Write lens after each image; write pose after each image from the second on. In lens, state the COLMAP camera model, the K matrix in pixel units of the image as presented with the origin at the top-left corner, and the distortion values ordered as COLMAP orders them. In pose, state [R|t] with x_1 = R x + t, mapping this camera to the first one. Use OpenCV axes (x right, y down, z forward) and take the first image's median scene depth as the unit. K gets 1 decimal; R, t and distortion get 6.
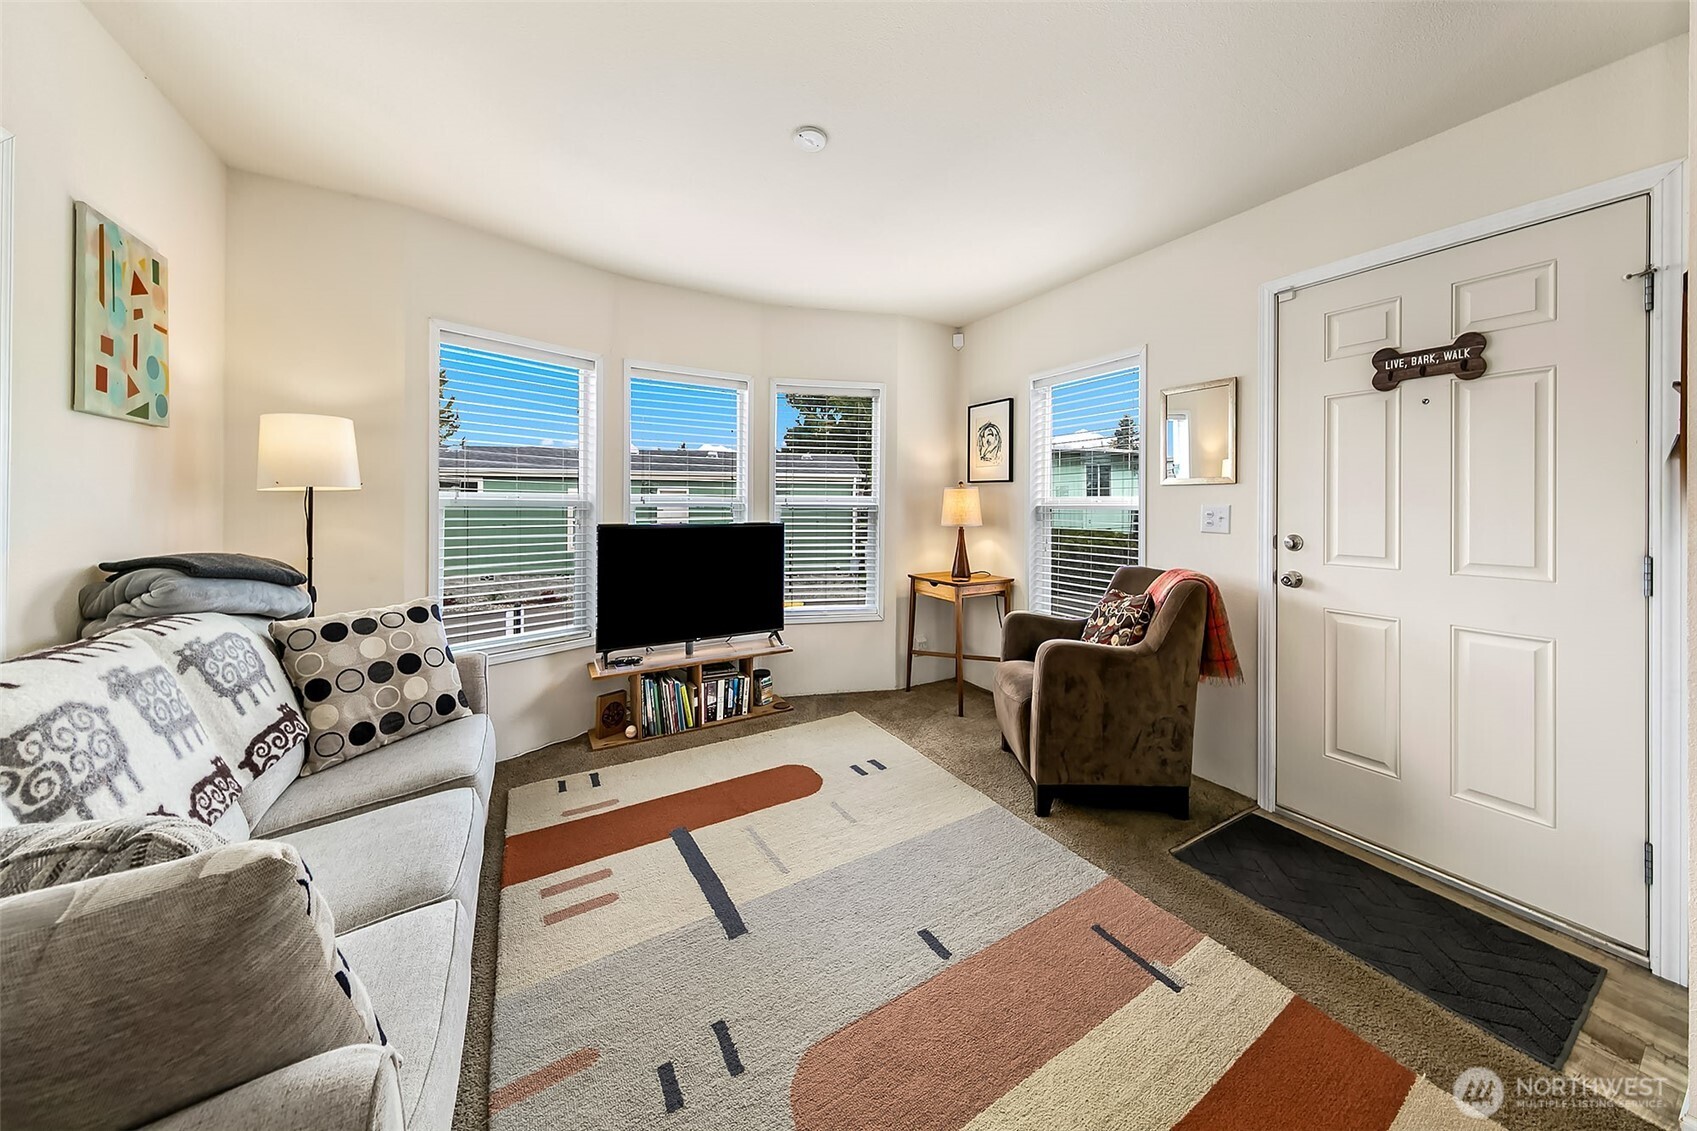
lens RADIAL K [[541.9, 0, 852.0], [0, 541.9, 507.9], [0, 0, 1]] dist [0.004581, -0.000551]
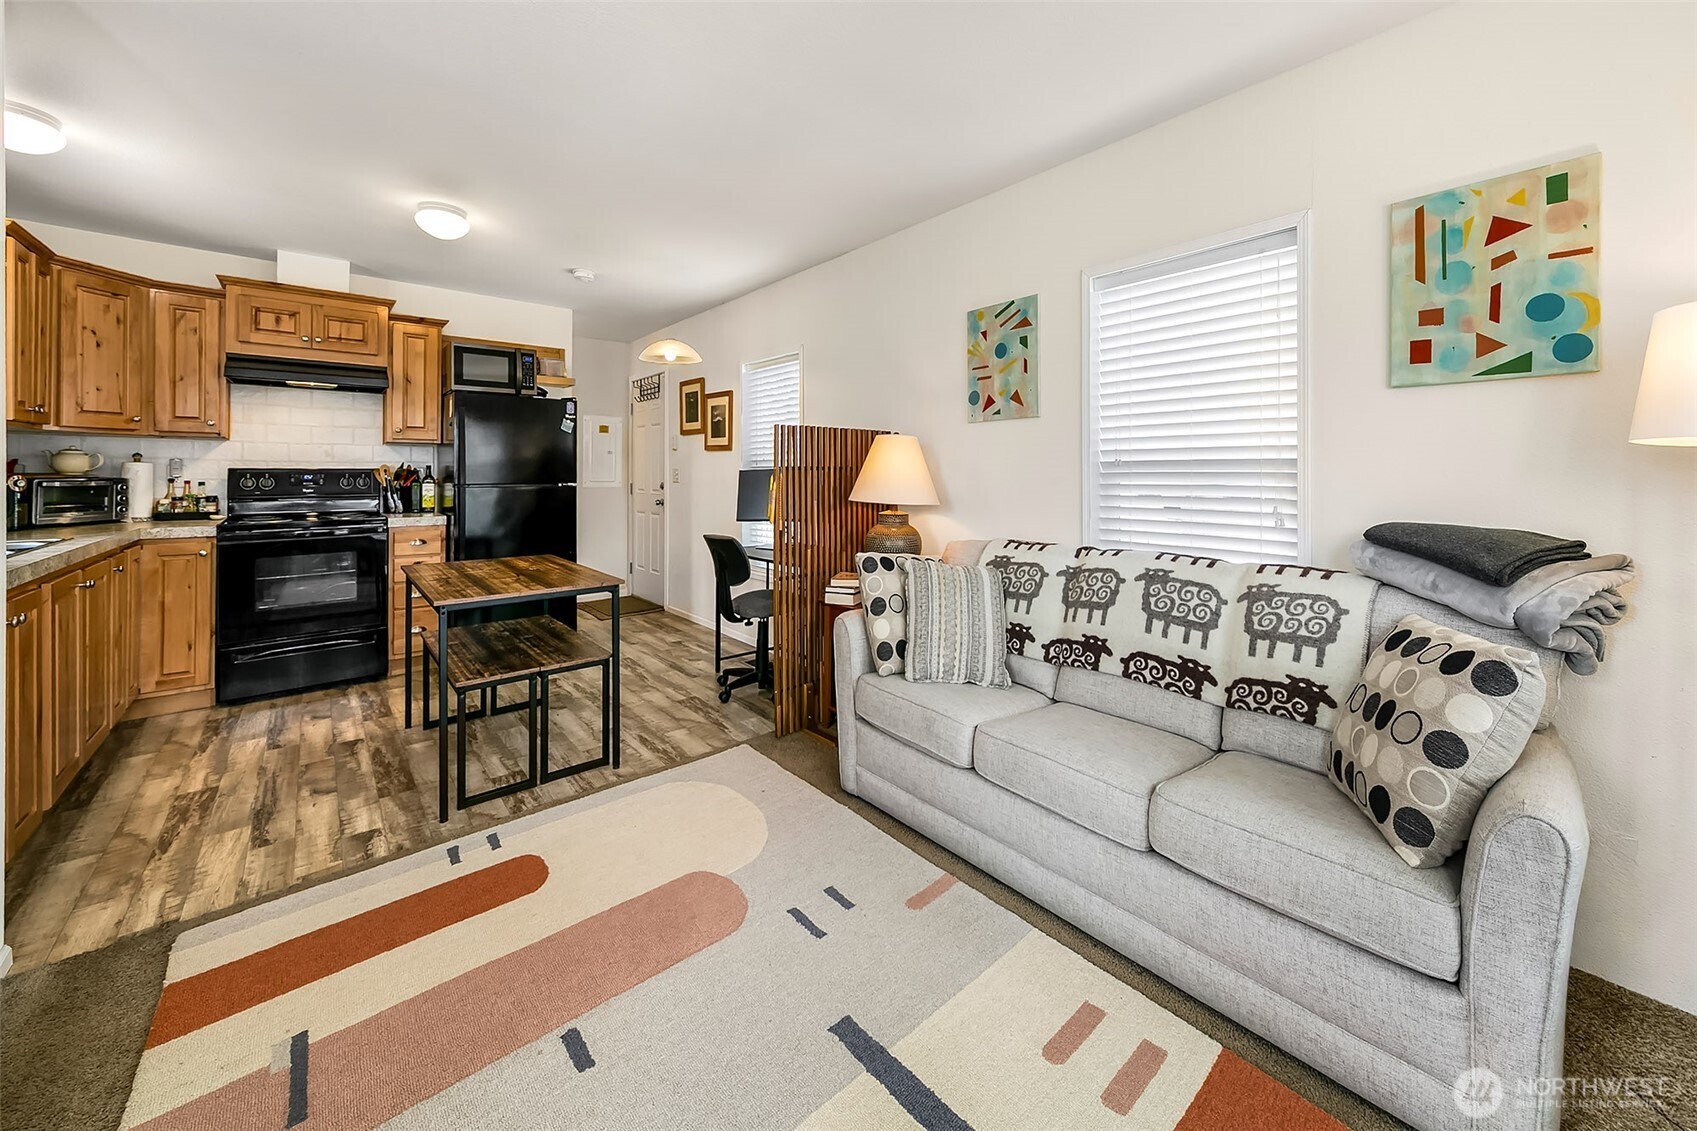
lens RADIAL K [[638.9, 0, 846.5], [0, 638.9, 473.7], [0, 0, 1]] dist [0.007156, -0.000196]
pose [[-0.986555, -0.006028, -0.163318, -0.045769], [-0.007959, 0.999906, 0.011168, -0.003003], [0.163236, 0.012318, -0.986510, 1.362511]]
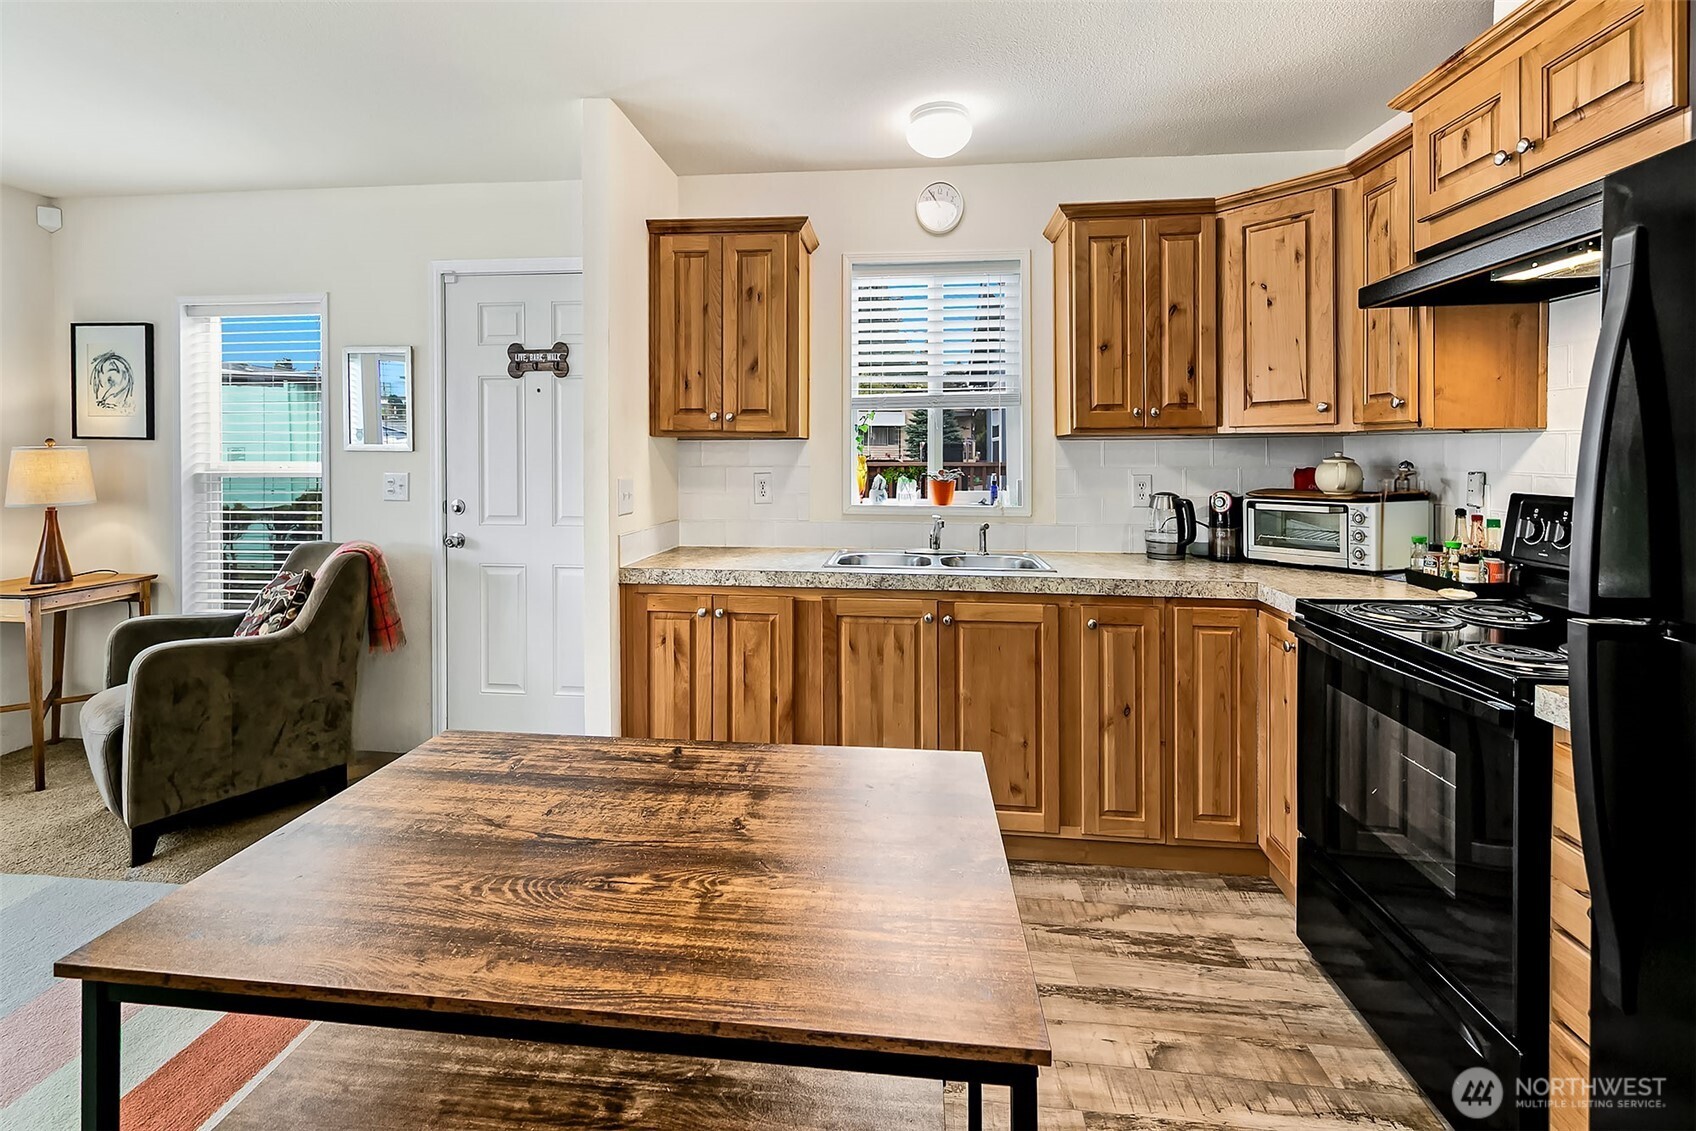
lens RADIAL K [[708.6, 0, 837.4], [0, 708.6, 461.5], [0, 0, 1]] dist [0.003966, -0.000267]
pose [[0.594764, -0.012862, 0.803797, 0.124397], [0.006322, 0.999916, 0.011323, -0.039382], [-0.803876, -0.001653, 0.594795, -0.472965]]
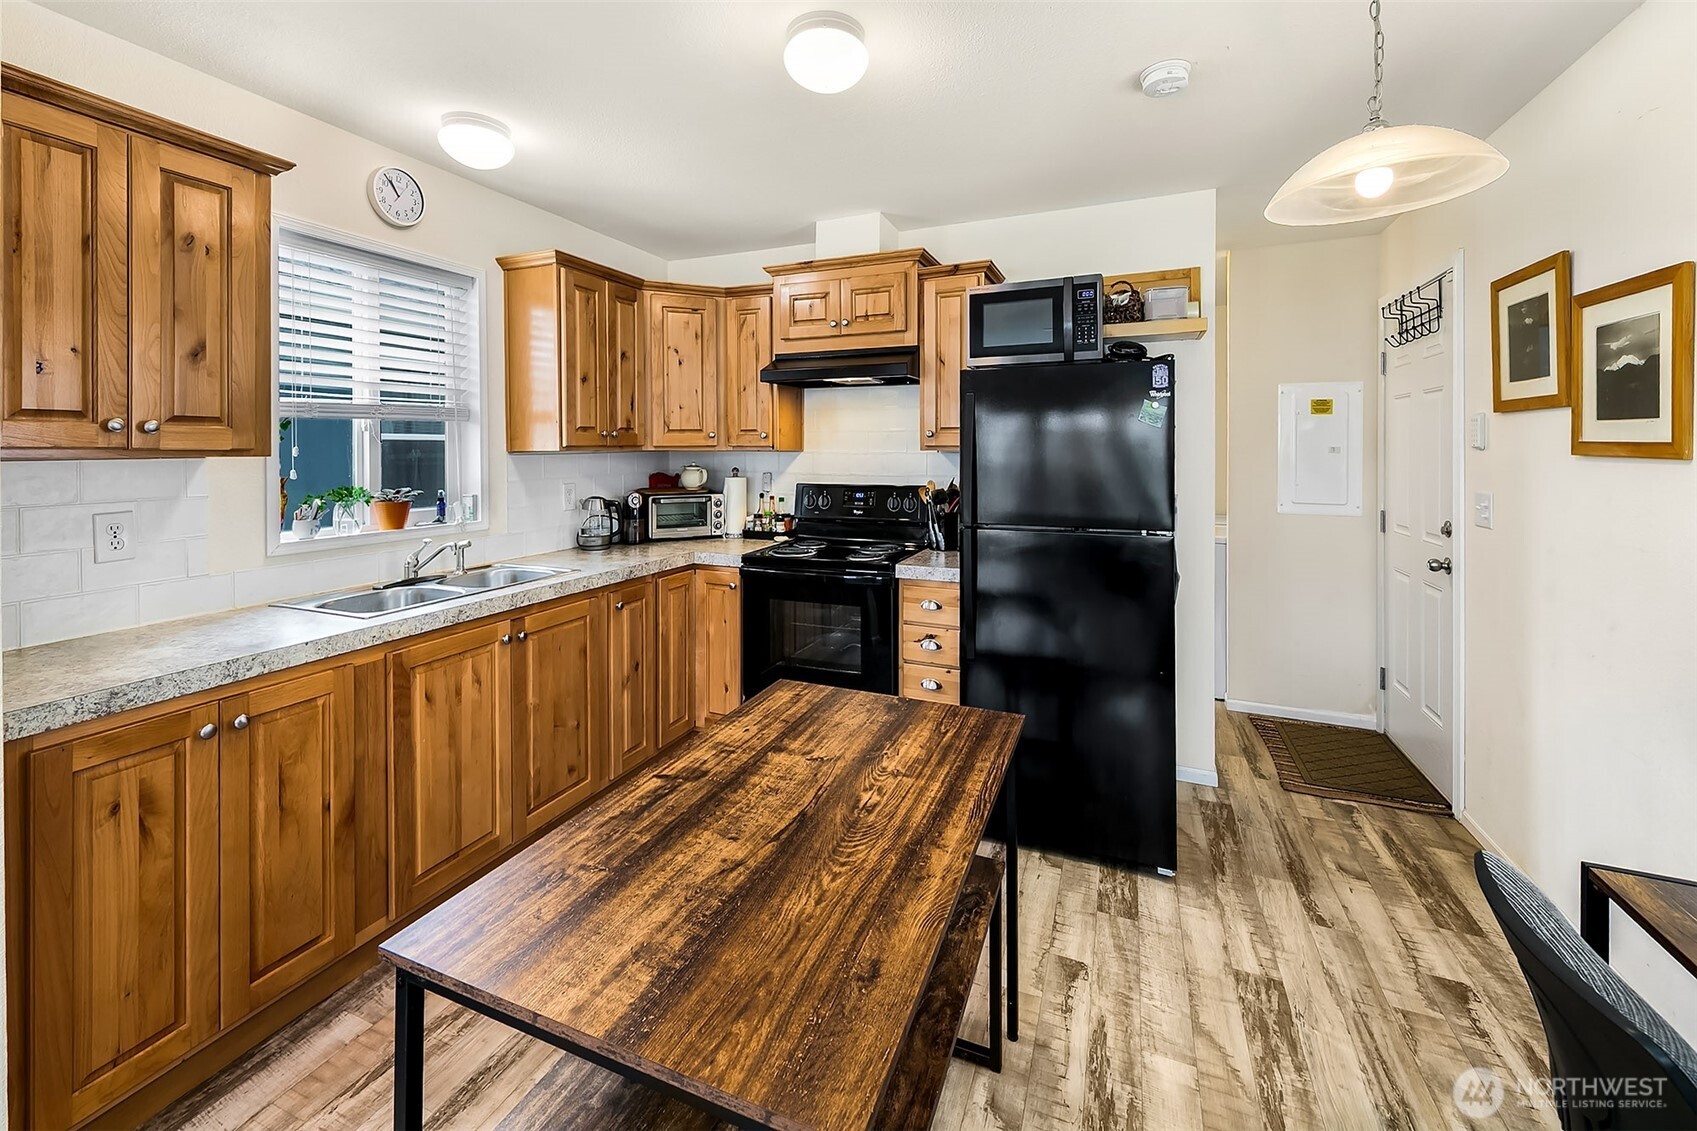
lens RADIAL K [[667.0, 0, 853.9], [0, 667.0, 451.4], [0, 0, 1]] dist [0.004662, 0.000331]
pose [[-0.601782, -0.004954, 0.798645, -0.050019], [0.007030, 0.999909, 0.011499, -0.079983], [-0.798629, 0.012534, -0.601693, 0.236339]]
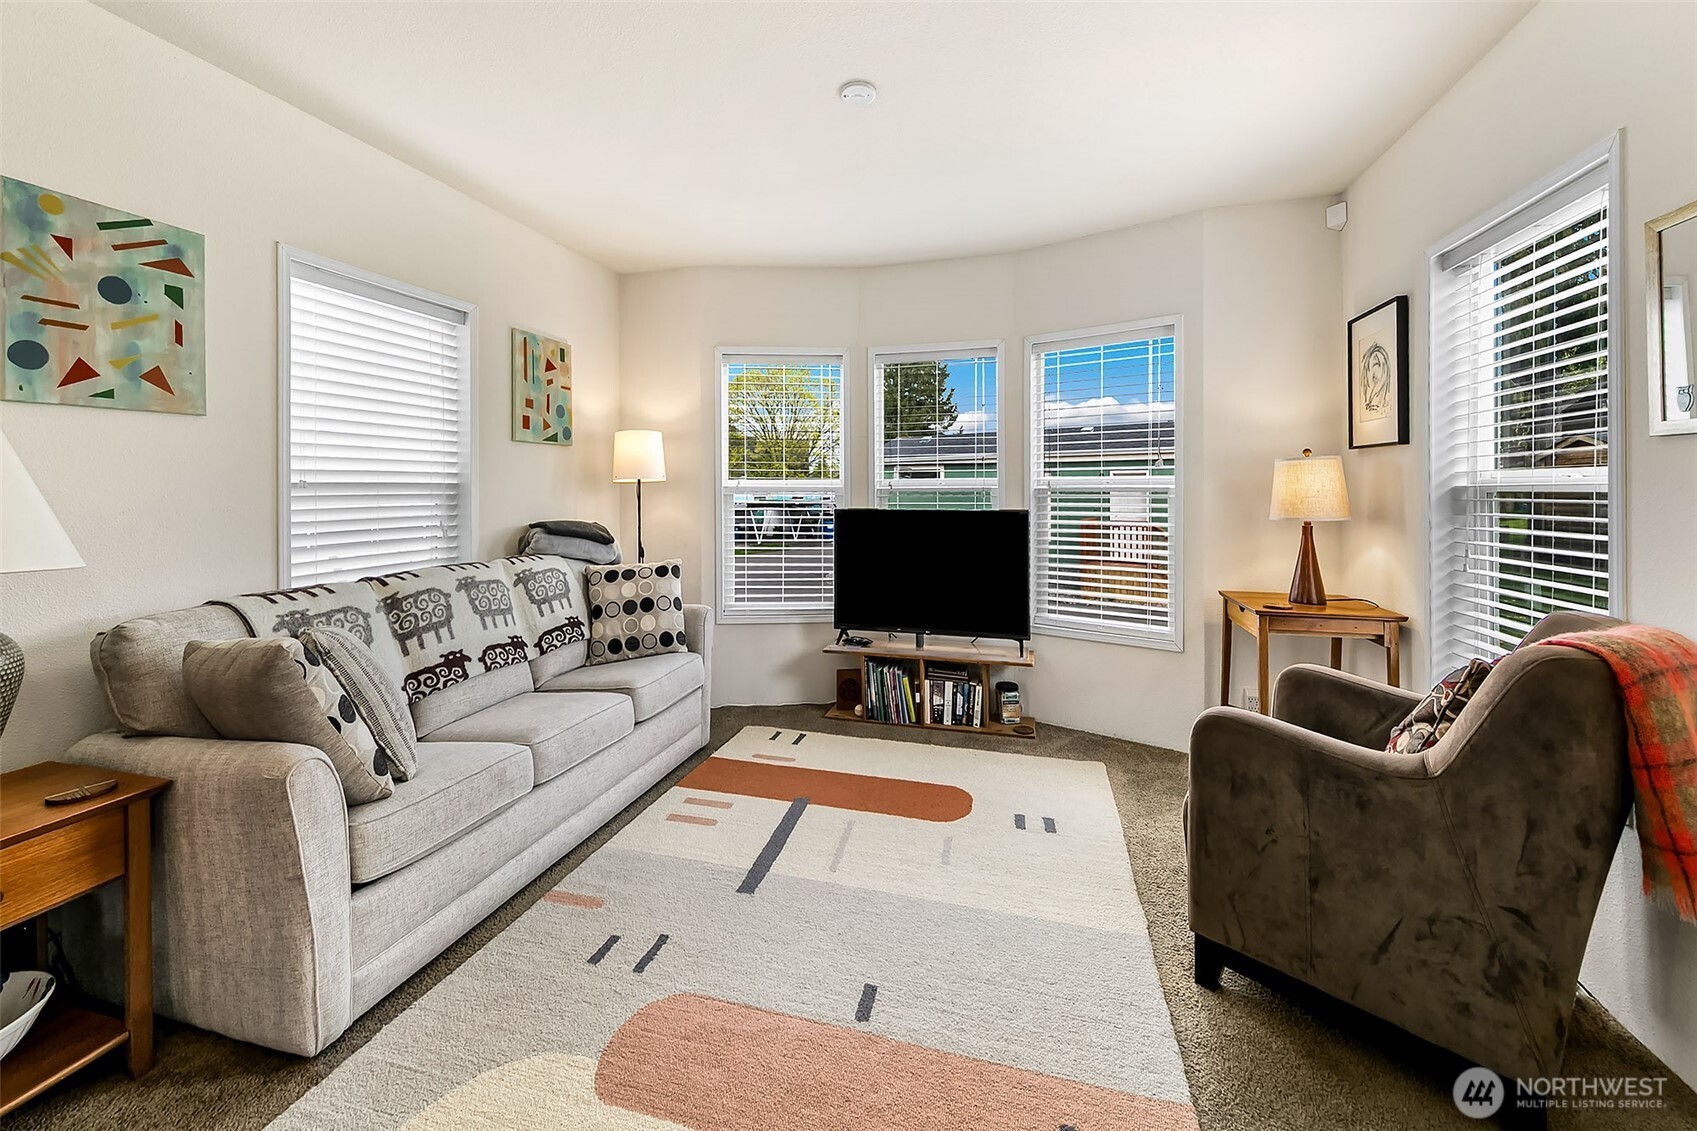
lens RADIAL K [[638.9, 0, 859.7], [0, 638.9, 494.5], [0, 0, 1]] dist [0.007156, -0.000196]
pose [[0.696175, -0.001816, -0.717870, 0.613523], [0.002540, 0.999997, -0.000067, 0.004480], [0.717867, -0.001777, 0.696177, 0.207815]]
